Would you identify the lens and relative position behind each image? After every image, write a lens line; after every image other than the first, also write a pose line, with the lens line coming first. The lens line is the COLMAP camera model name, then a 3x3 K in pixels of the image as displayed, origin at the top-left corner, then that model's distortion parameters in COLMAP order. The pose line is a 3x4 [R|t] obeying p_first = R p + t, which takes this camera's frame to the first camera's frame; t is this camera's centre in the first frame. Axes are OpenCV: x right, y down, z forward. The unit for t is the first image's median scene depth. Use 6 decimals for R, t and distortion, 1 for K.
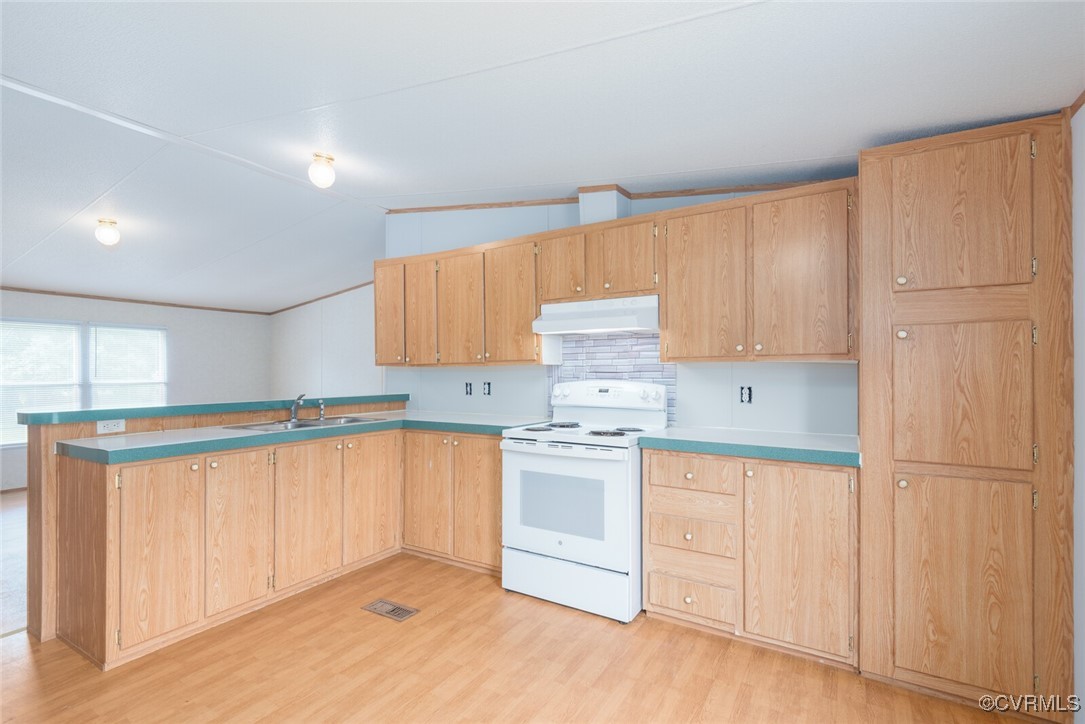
lens RADIAL K [[505.3, 0, 543.6], [0, 505.3, 373.4], [0, 0, 1]] dist [0.020343, -0.000129]
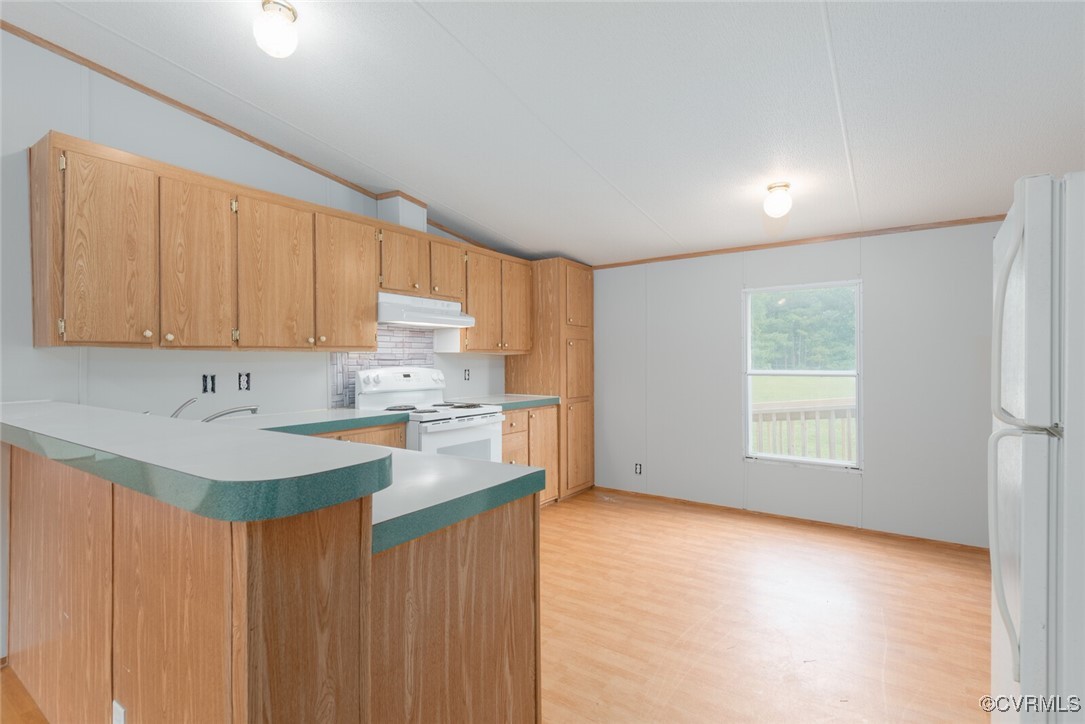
lens RADIAL K [[505.3, 0, 542.8], [0, 505.3, 359.3], [0, 0, 1]] dist [0.020343, -0.000129]
pose [[0.068626, 0.002122, 0.997640, -0.981272], [0.000159, 0.999998, -0.002138, -0.000066], [-0.997642, 0.000305, 0.068625, 0.604564]]
